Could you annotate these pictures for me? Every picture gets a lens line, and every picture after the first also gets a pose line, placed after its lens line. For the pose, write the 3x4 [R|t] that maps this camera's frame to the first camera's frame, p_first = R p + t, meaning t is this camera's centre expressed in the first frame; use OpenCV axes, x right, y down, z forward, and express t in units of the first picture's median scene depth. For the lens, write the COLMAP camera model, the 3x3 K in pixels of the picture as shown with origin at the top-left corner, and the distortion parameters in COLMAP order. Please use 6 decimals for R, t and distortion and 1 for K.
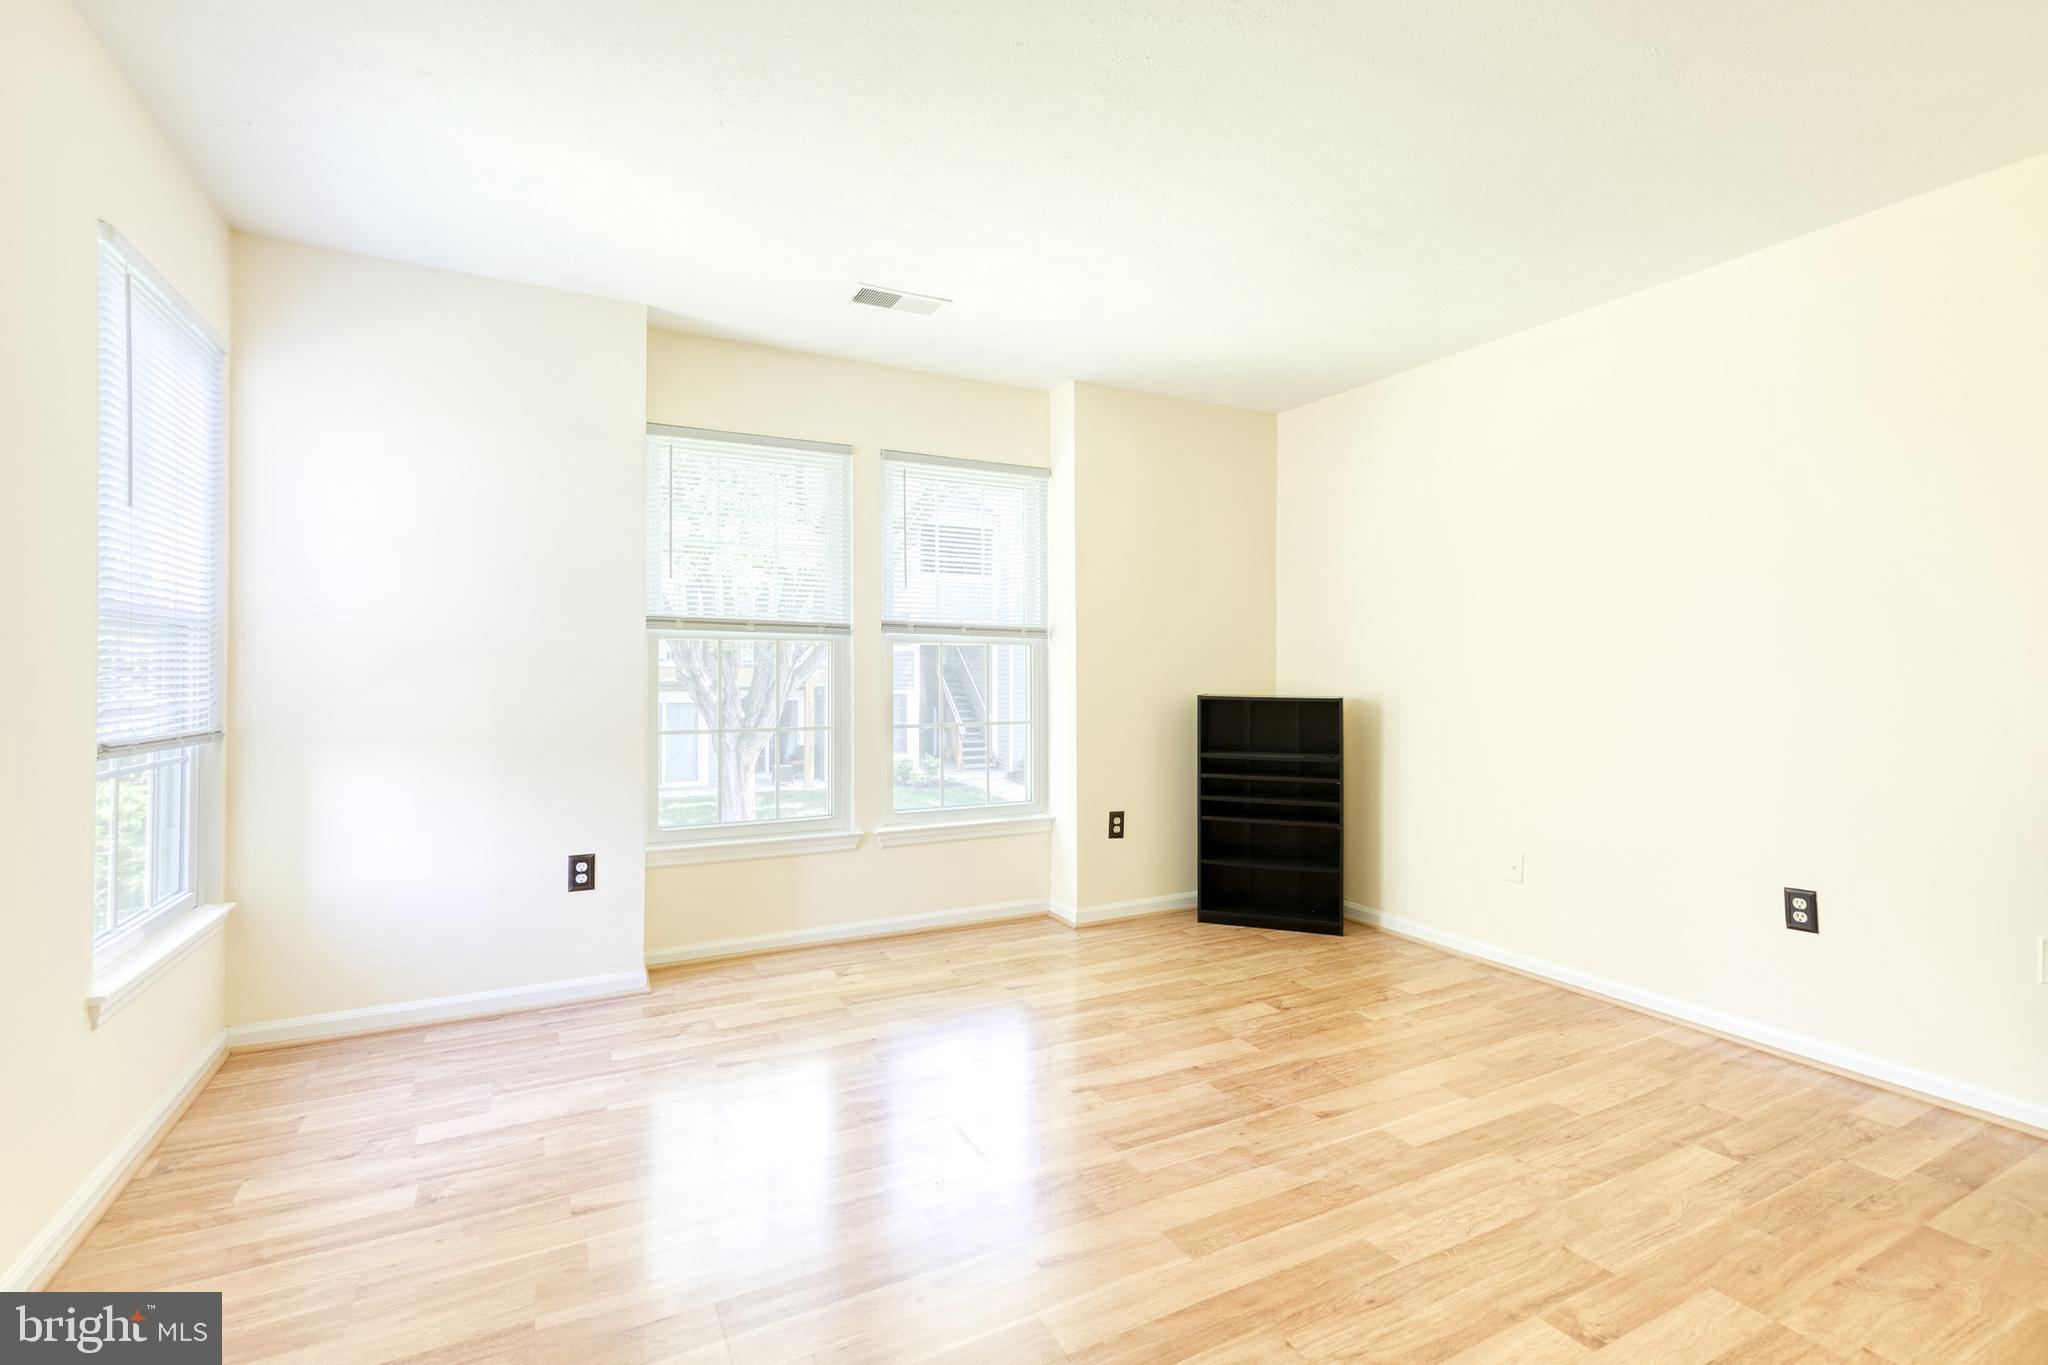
lens RADIAL K [[919.0, 0, 1050.6], [0, 919.0, 692.5], [0, 0, 1]] dist [0.003259, -0.000731]
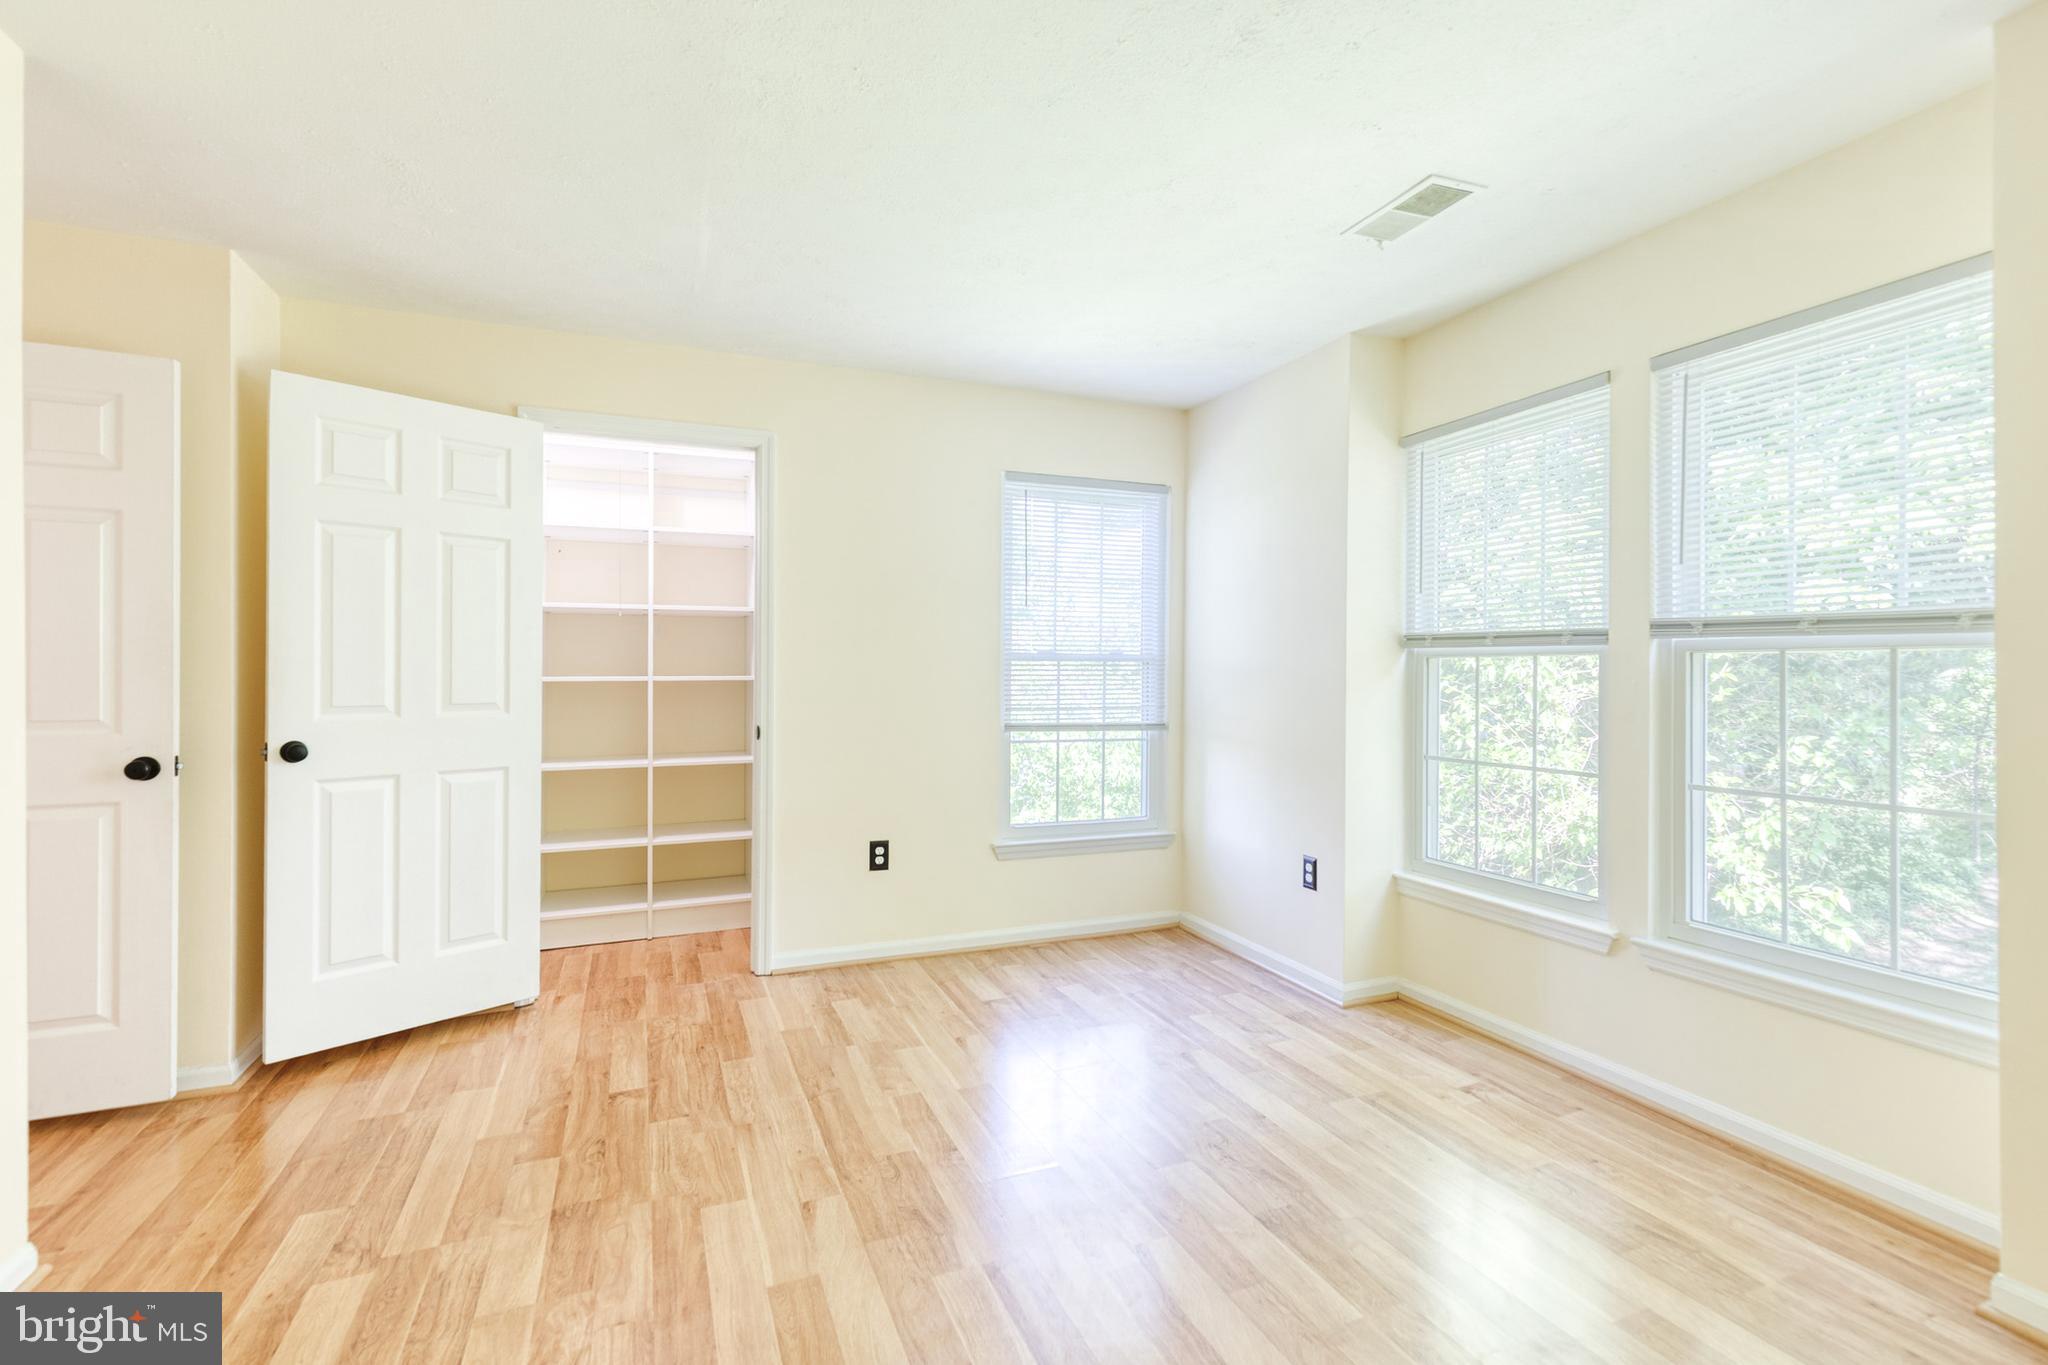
lens RADIAL K [[961.5, 0, 1053.8], [0, 961.5, 666.2], [0, 0, 1]] dist [0.004601, -0.000395]
pose [[-0.094021, -0.006213, -0.995551, 0.881132], [-0.025764, 0.999661, -0.003806, -0.051616], [0.995237, 0.025292, -0.094149, 1.040626]]
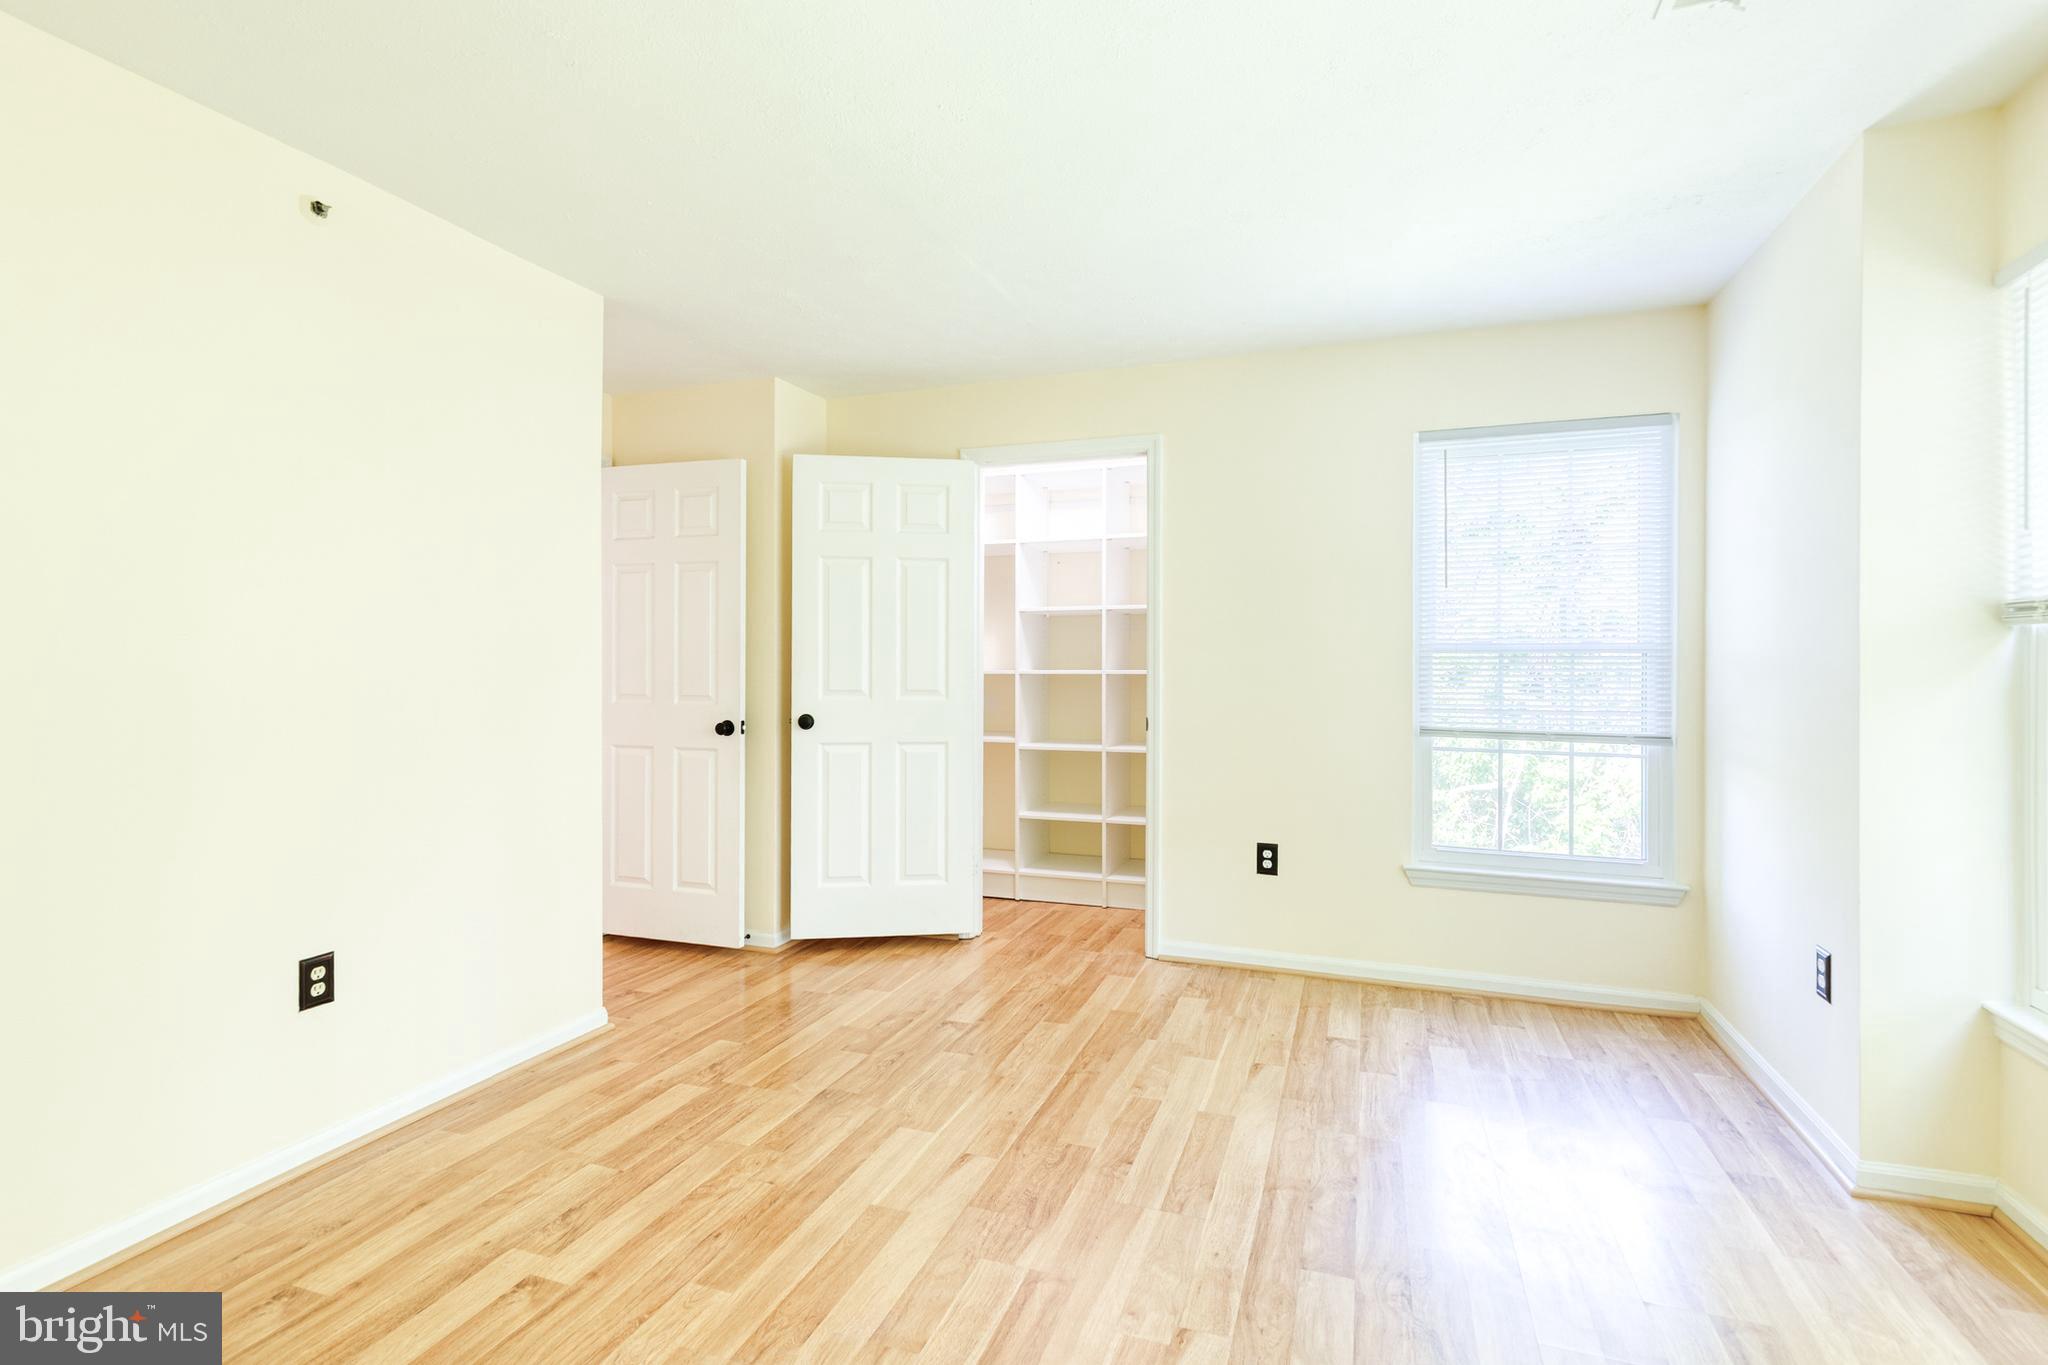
lens RADIAL K [[964.8, 0, 1028.2], [0, 964.8, 656.5], [0, 0, 1]] dist [0.001744, -0.001779]
pose [[-0.752192, -0.009129, -0.658881, 0.602396], [-0.019380, 0.999778, 0.008273, -0.061215], [0.658659, 0.018991, -0.752202, 1.509657]]
